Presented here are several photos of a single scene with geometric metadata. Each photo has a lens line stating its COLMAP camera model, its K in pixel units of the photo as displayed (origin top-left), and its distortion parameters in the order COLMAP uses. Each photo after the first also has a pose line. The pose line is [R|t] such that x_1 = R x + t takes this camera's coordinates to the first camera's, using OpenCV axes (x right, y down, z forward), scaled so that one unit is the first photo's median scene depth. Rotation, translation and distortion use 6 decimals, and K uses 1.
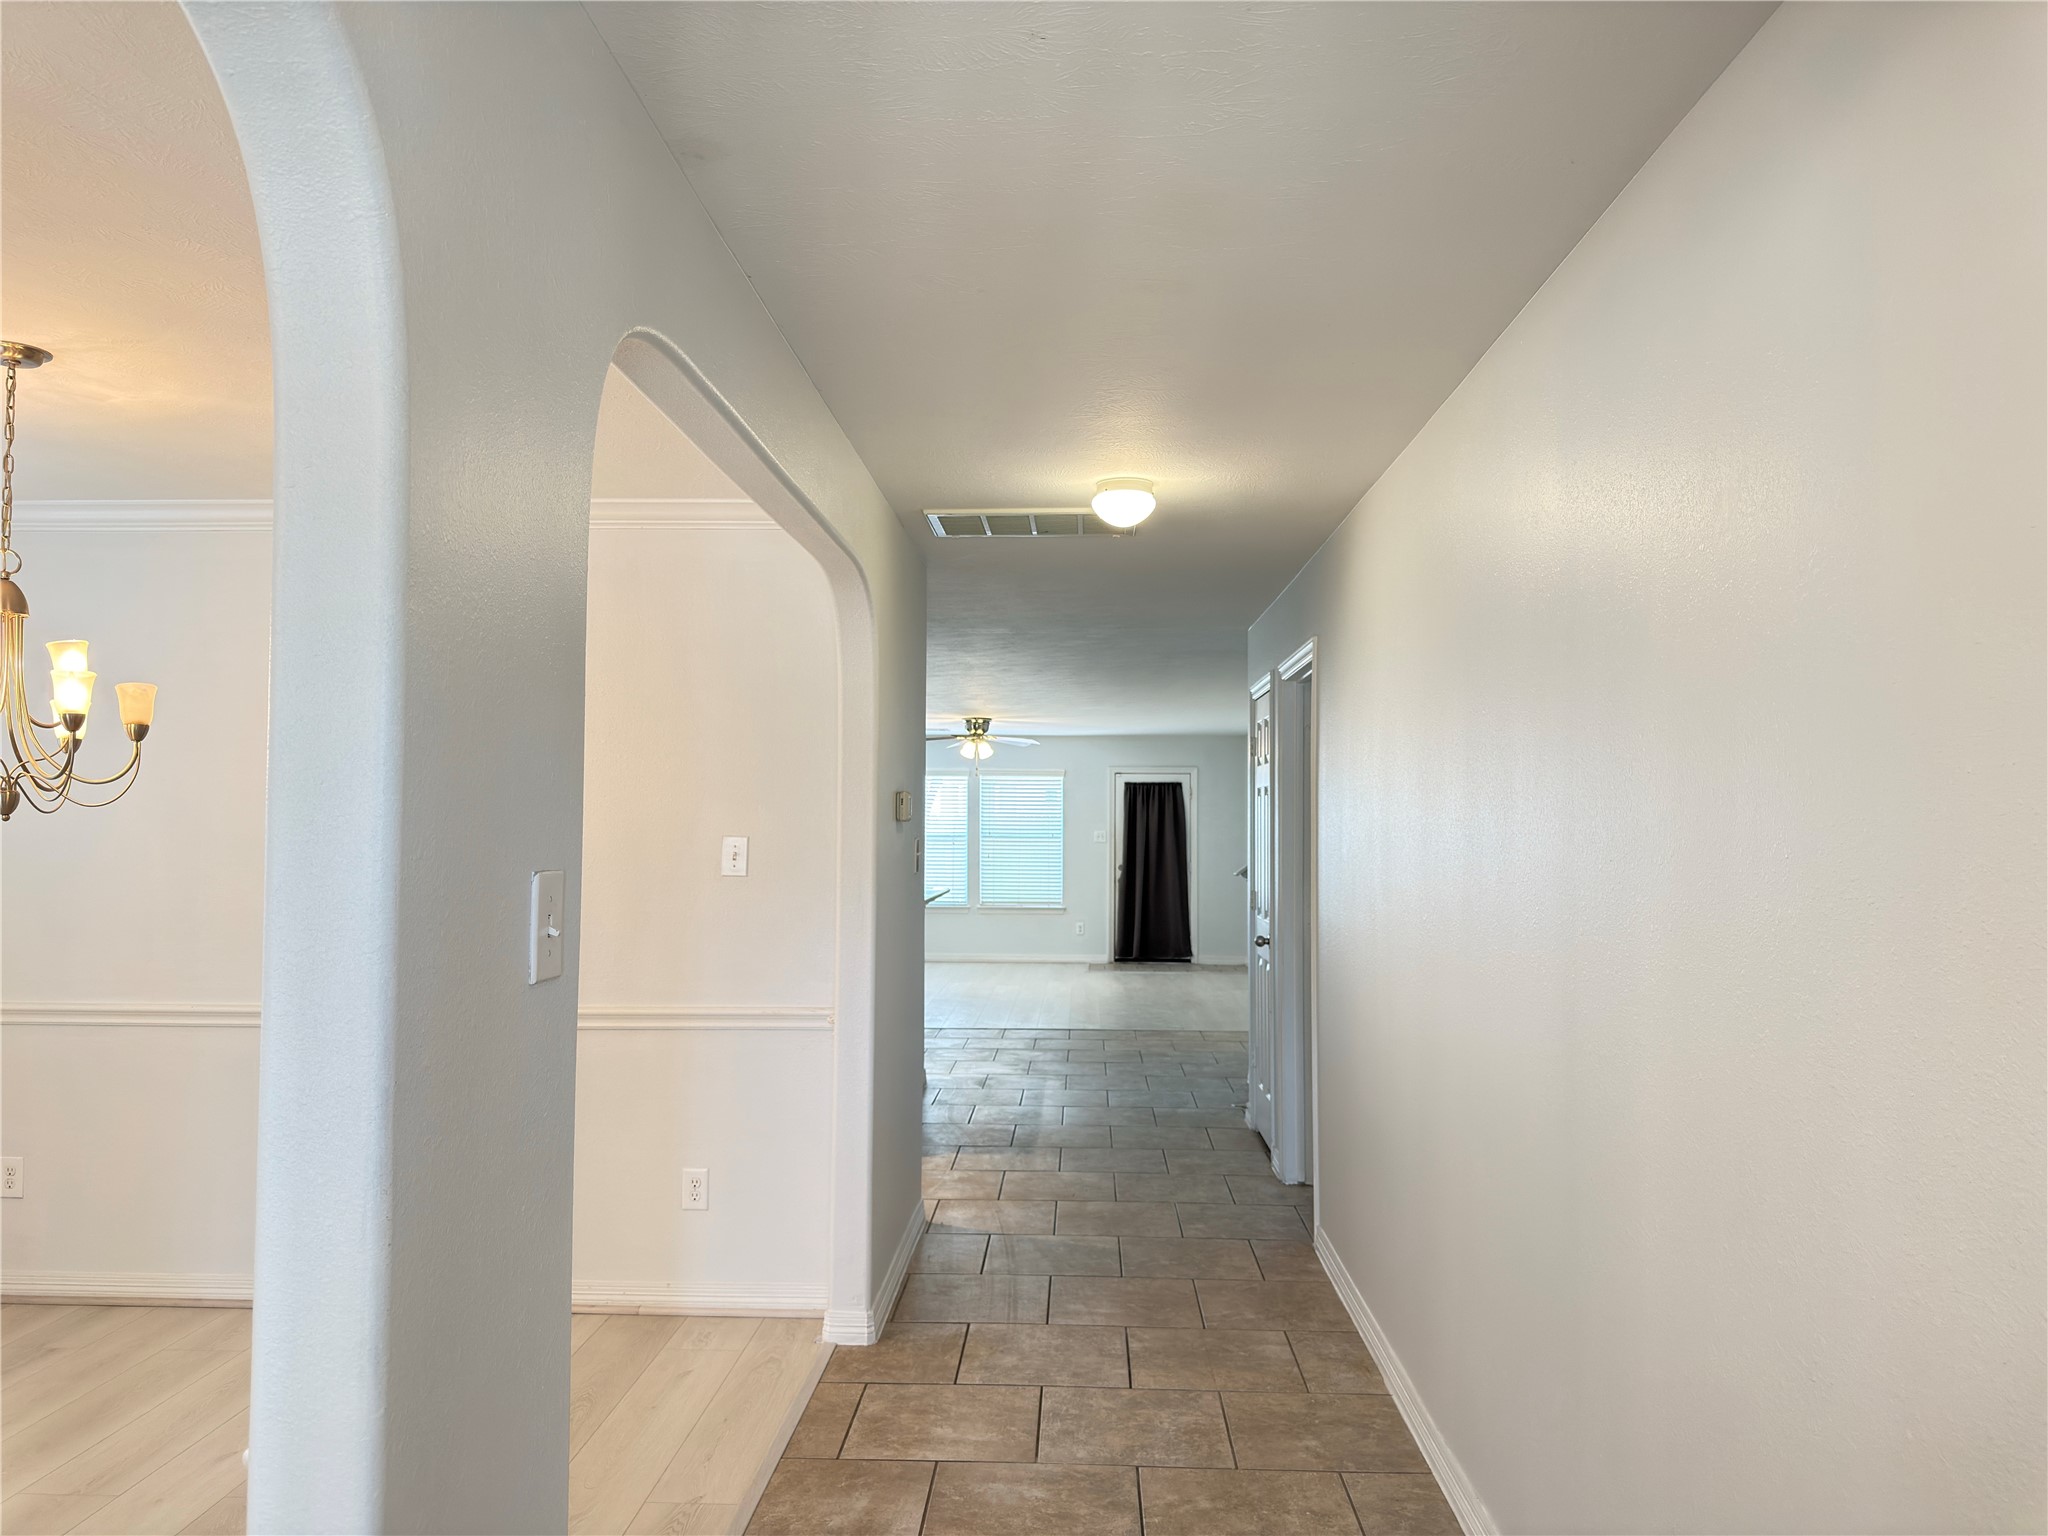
lens RADIAL K [[1439.4, 0, 1024.0], [0, 1439.4, 768.0], [0, 0, 1]] dist [0.037449, -0.001816]
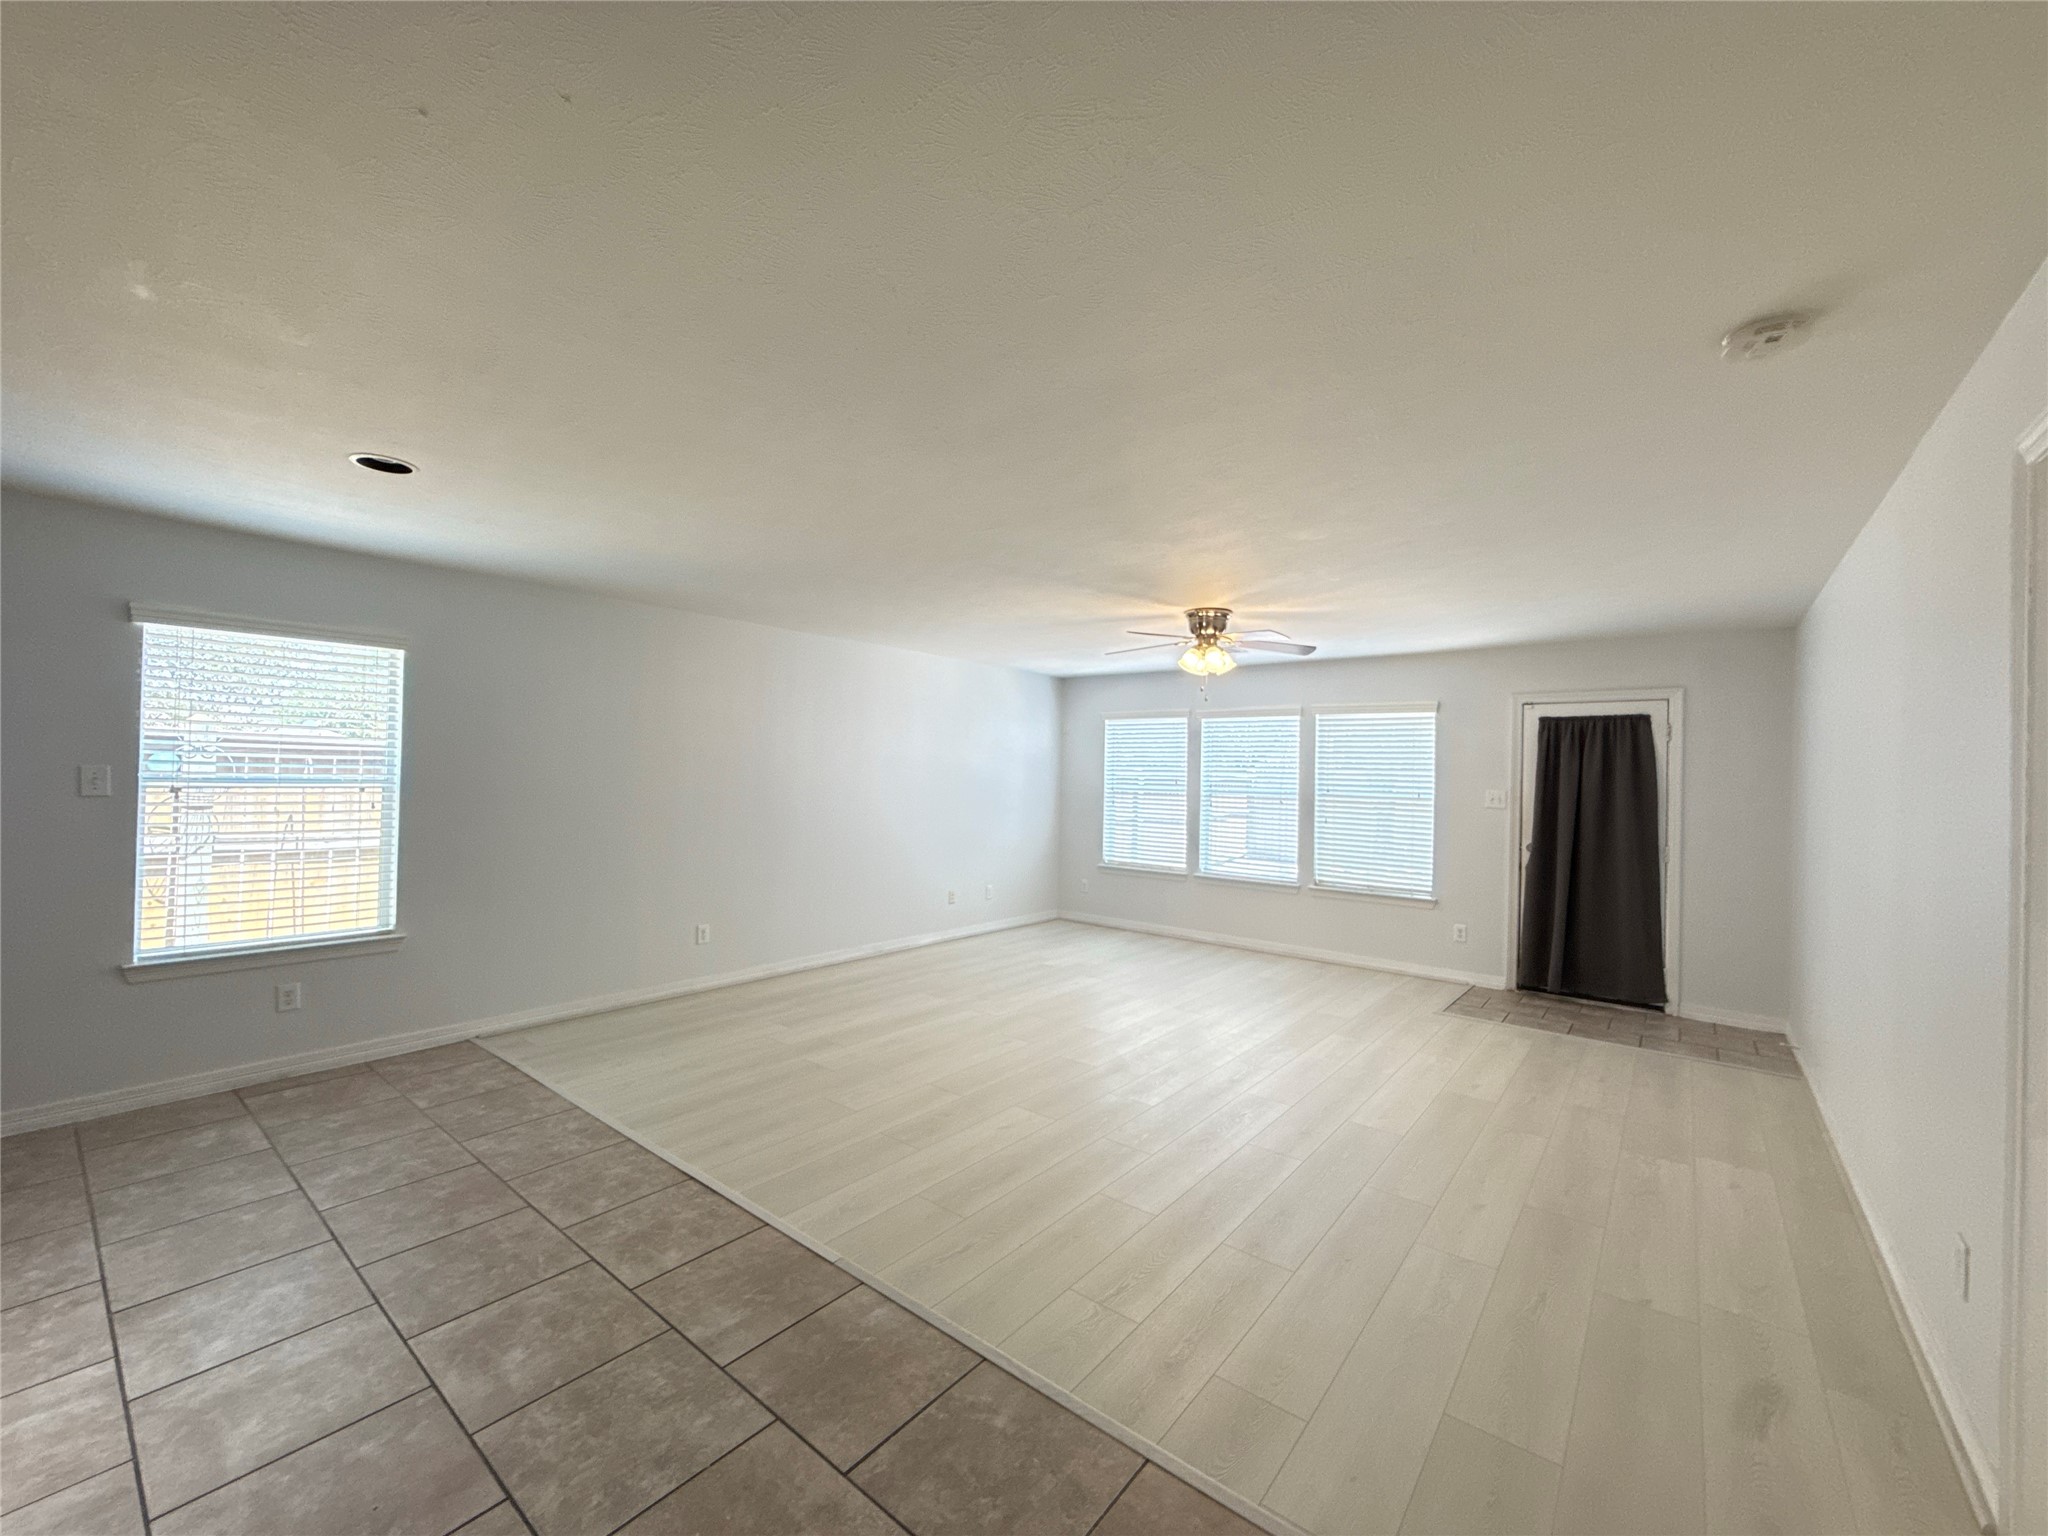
lens RADIAL K [[820.5, 0, 1014.5], [0, 820.5, 770.3], [0, 0, 1]] dist [0.000517, -0.000097]
pose [[0.803256, 0.008703, -0.595570, 0.100681], [0.007047, 0.999684, 0.024113, 0.023237], [0.595592, -0.023566, 0.802941, 0.562403]]
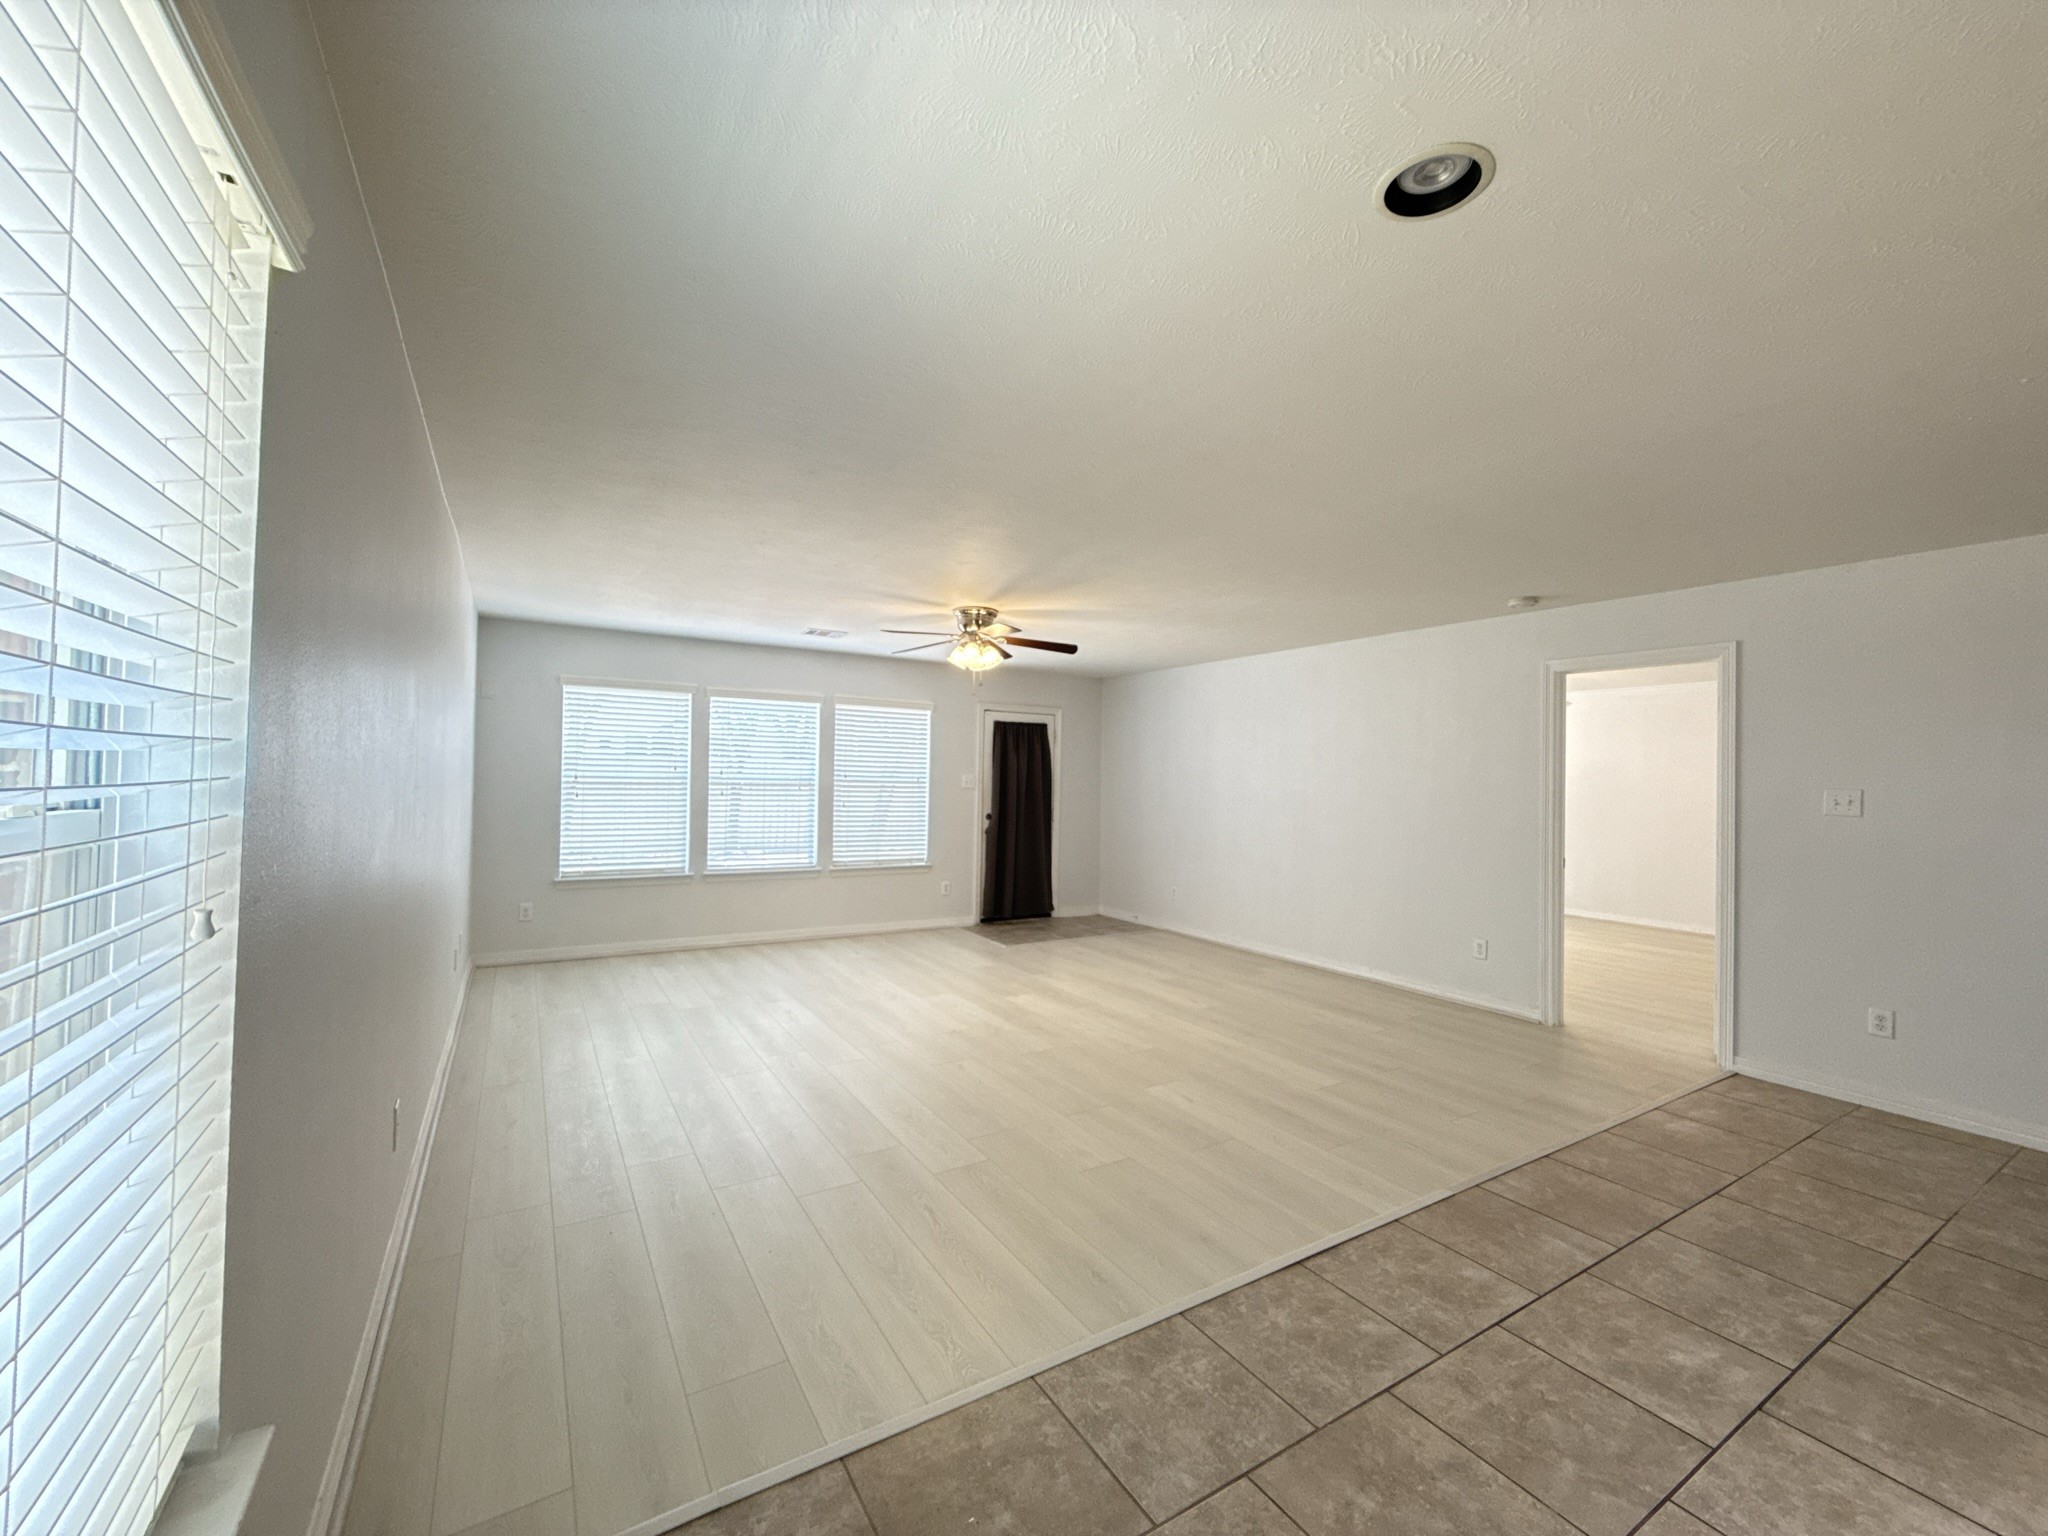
lens RADIAL K [[821.3, 0, 1022.0], [0, 821.3, 771.4], [0, 0, 1]] dist [0.000645, 0.000356]
pose [[0.830022, 0.013404, 0.557569, -0.197588], [-0.036759, 0.998852, 0.030709, 0.024941], [-0.556517, -0.045984, 0.829562, 0.571568]]
